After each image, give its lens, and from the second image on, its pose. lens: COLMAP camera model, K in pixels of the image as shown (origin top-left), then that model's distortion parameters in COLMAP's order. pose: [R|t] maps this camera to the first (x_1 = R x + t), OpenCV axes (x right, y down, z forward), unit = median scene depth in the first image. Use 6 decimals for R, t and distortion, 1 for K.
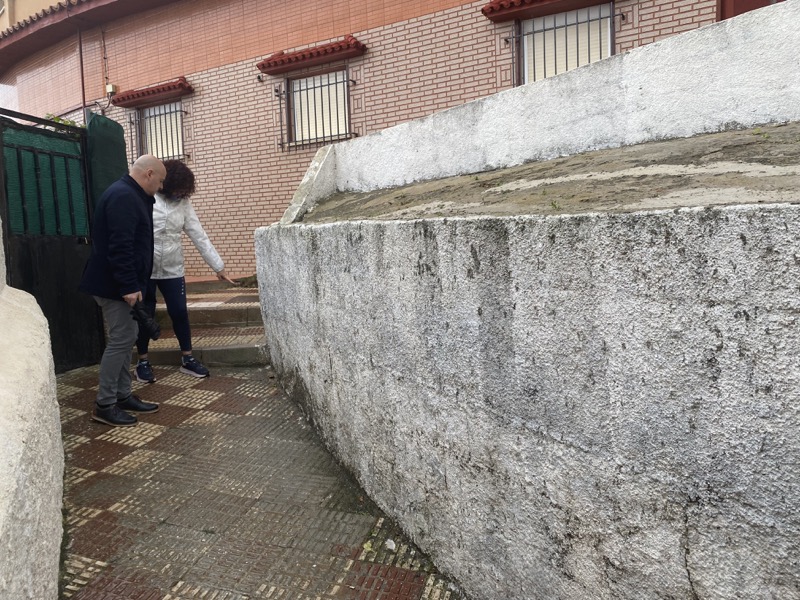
lens RADIAL K [[614.8, 0, 398.1], [0, 614.8, 300.8], [0, 0, 1]] dist [0.017266, 0.000325]
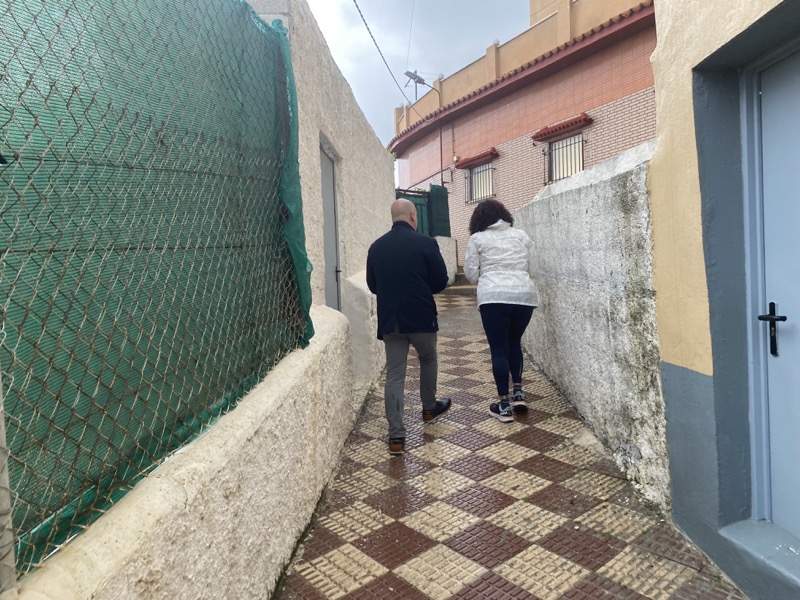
lens RADIAL K [[614.8, 0, 400.0], [0, 614.8, 298.7], [0, 0, 1]] dist [0.017266, 0.000325]
pose [[0.844669, 0.003163, -0.535280, 0.348622], [-0.026781, 0.998980, -0.036358, 0.114187], [0.534619, 0.045046, 0.843892, -0.540850]]
